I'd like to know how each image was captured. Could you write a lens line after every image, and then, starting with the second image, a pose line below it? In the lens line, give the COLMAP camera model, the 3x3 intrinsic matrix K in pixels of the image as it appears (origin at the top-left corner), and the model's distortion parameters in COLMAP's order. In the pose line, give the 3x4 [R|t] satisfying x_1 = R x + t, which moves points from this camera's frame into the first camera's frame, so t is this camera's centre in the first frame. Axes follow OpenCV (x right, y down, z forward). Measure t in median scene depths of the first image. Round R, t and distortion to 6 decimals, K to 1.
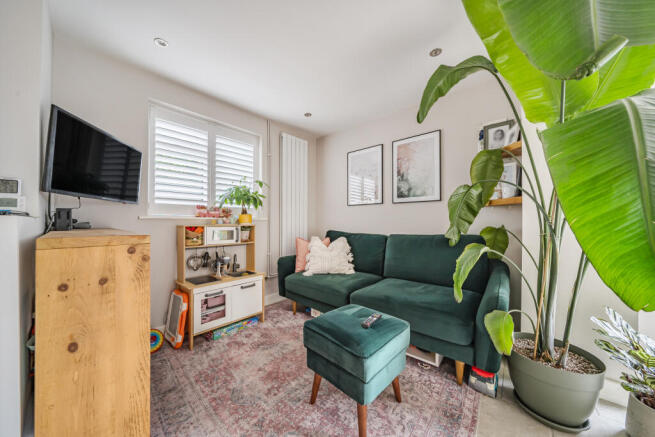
lens RADIAL K [[222.7, 0, 326.6], [0, 222.7, 219.8], [0, 0, 1]] dist [-0.005810, -0.000040]
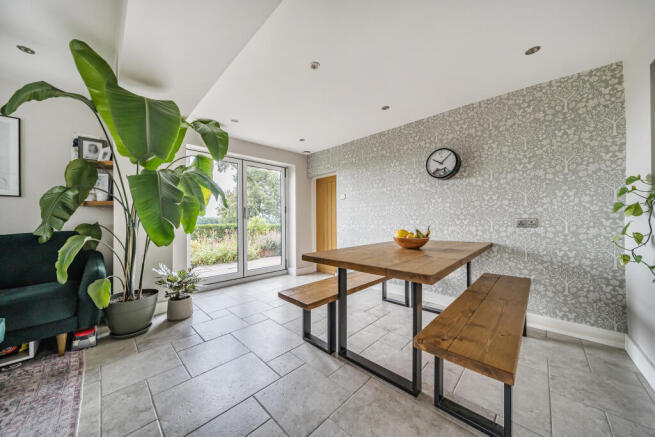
lens RADIAL K [[222.7, 0, 326.6], [0, 222.7, 219.8], [0, 0, 1]] dist [-0.005810, -0.000040]
pose [[0.061984, -0.001165, 0.998076, -0.446149], [-0.000063, 0.999999, 0.001171, 0.011798], [-0.998077, -0.000135, 0.061984, -0.446787]]
